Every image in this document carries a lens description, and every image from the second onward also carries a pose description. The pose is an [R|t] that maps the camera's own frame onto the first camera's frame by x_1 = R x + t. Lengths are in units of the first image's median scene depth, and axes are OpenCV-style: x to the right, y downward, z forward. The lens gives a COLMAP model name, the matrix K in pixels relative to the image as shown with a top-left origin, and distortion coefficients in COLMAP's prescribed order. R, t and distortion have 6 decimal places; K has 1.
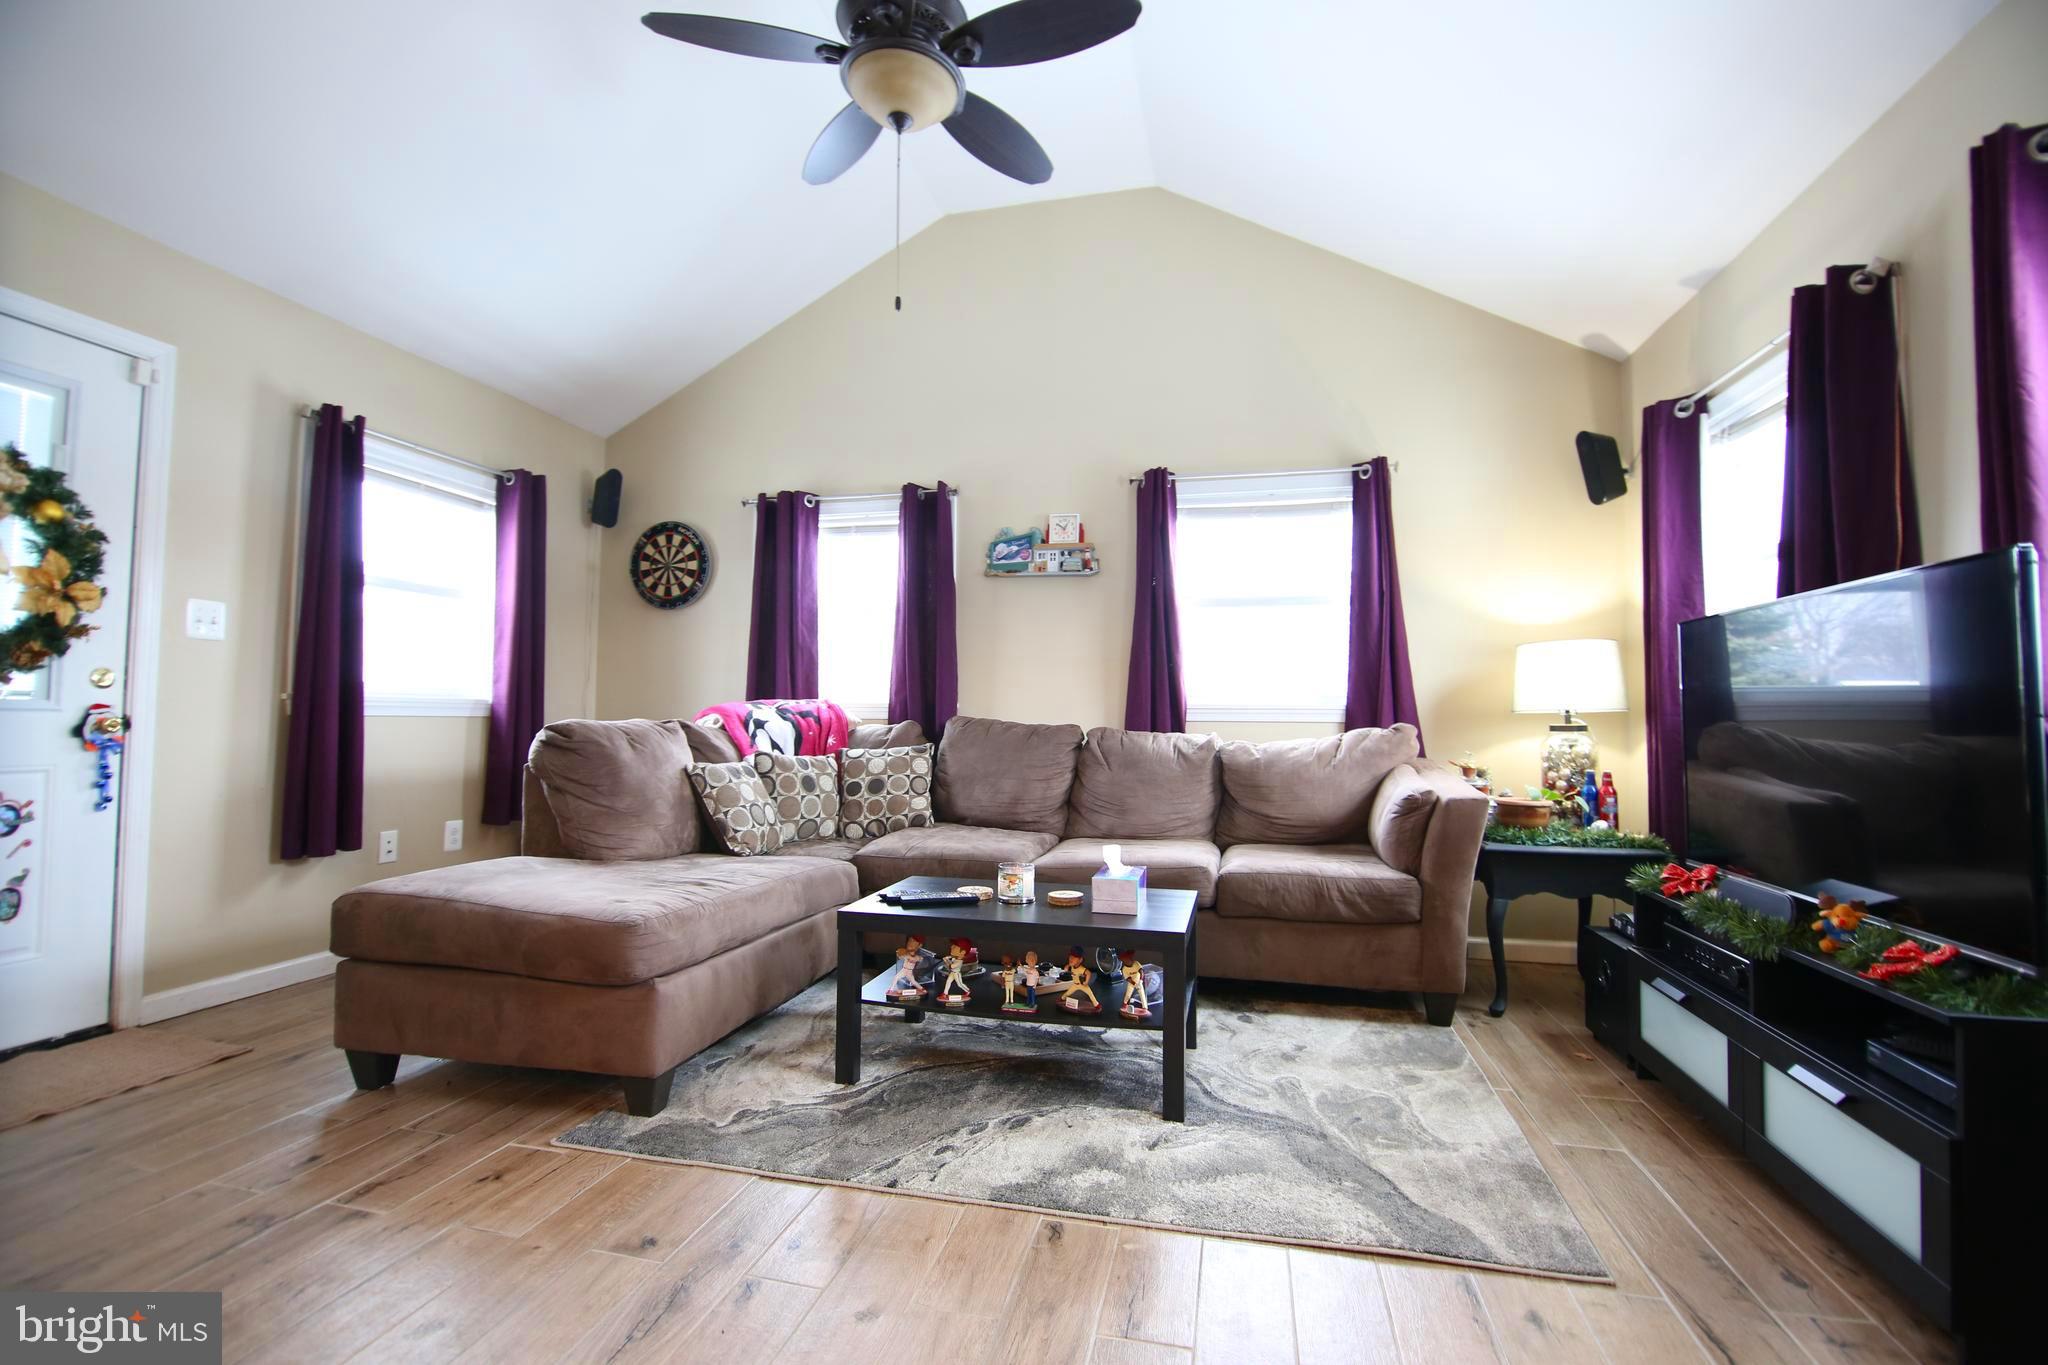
lens RADIAL K [[910.7, 0, 1022.6], [0, 910.7, 679.6], [0, 0, 1]] dist [-0.002979, -0.009937]
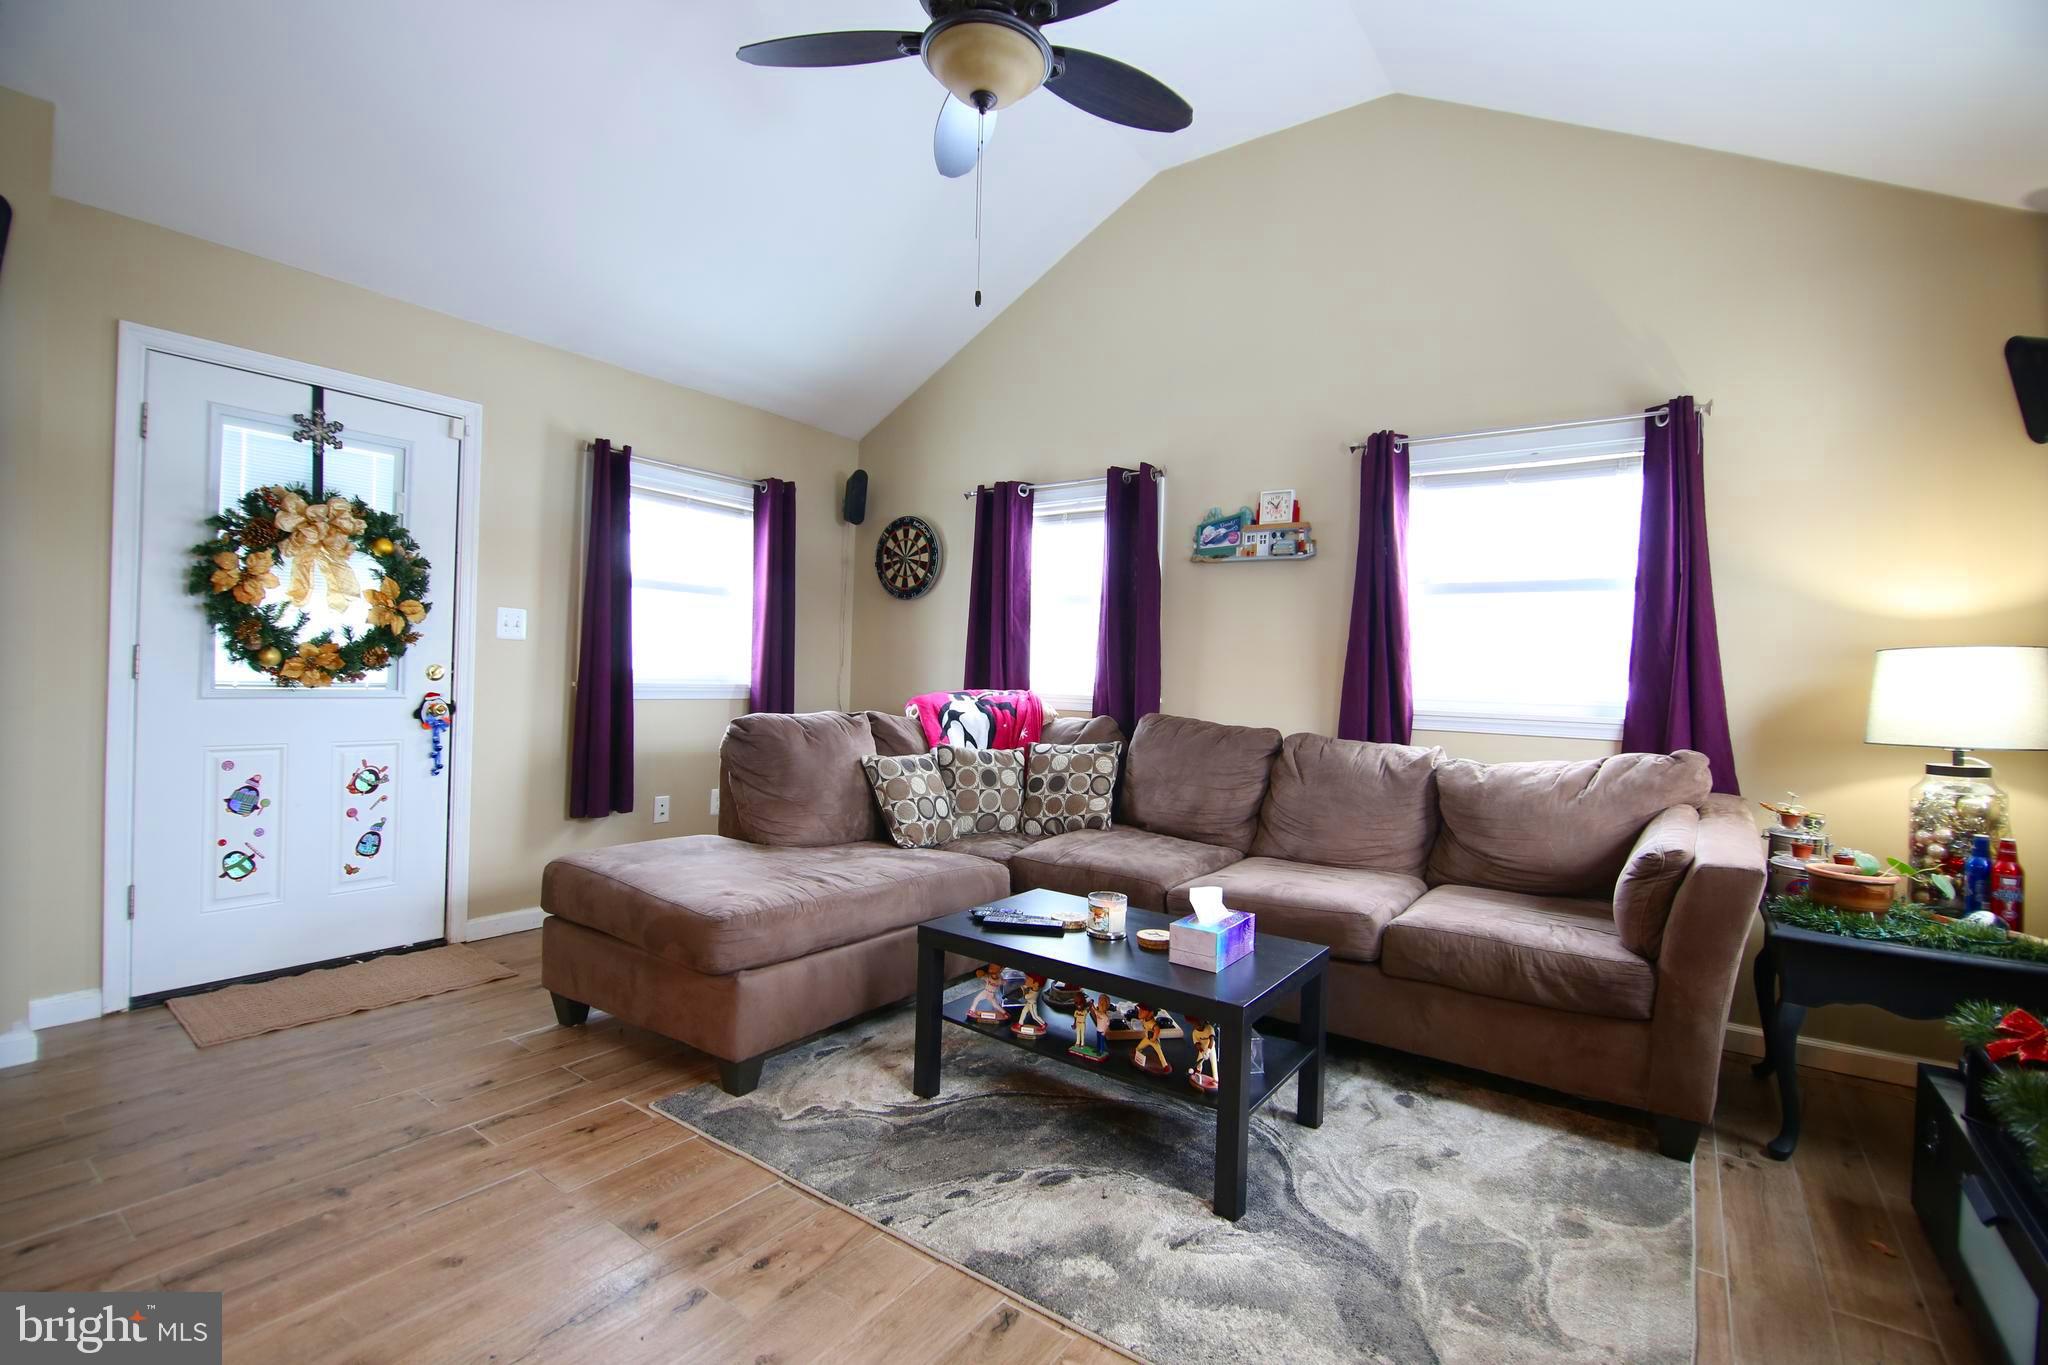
lens RADIAL K [[910.7, 0, 1022.6], [0, 910.7, 679.6], [0, 0, 1]] dist [-0.002979, -0.009937]
pose [[0.925483, 0.022123, -0.378142, 0.220874], [-0.006433, 0.999067, 0.042706, -0.047117], [0.378734, -0.037091, 0.924762, 0.103080]]
